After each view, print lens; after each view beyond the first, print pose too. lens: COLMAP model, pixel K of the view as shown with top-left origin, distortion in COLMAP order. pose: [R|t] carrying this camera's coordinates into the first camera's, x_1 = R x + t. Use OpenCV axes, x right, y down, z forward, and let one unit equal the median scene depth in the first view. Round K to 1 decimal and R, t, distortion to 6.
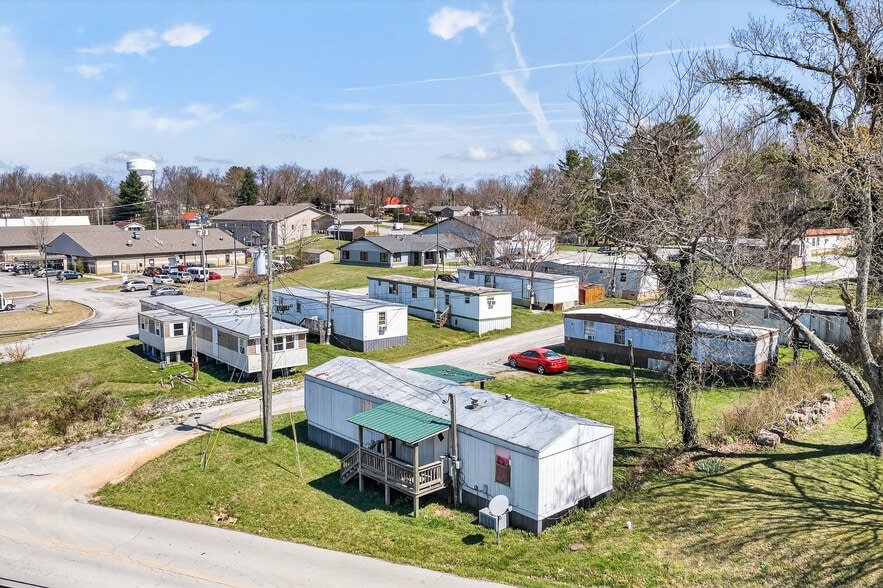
lens RADIAL K [[744.8, 0, 441.3], [0, 744.8, 288.0], [0, 0, 1]] dist [0.015663, -0.002300]
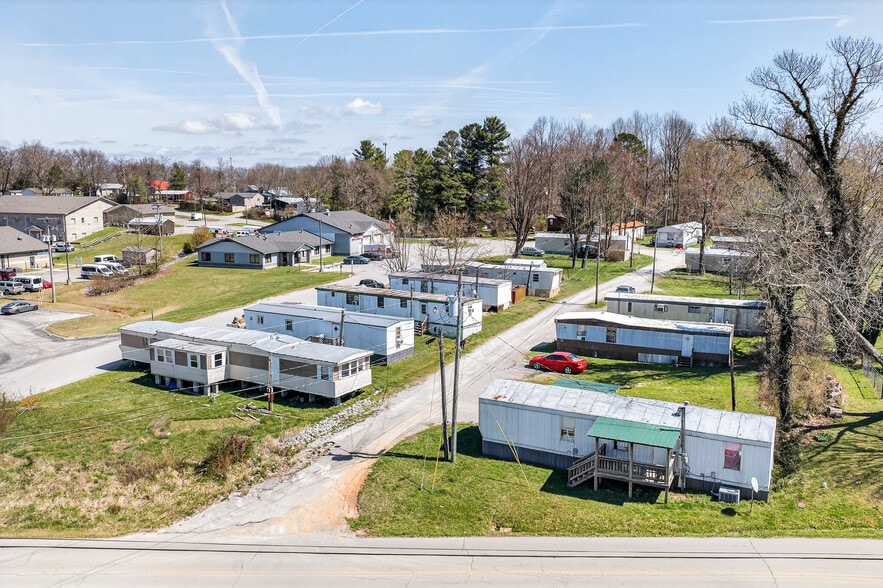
lens RADIAL K [[744.8, 0, 446.7], [0, 744.8, 298.7], [0, 0, 1]] dist [0.015663, -0.002300]
pose [[0.926444, -0.053394, 0.372627, -0.436124], [0.035397, 0.997860, 0.054977, -0.069609], [-0.374765, -0.037743, 0.926351, -0.029760]]
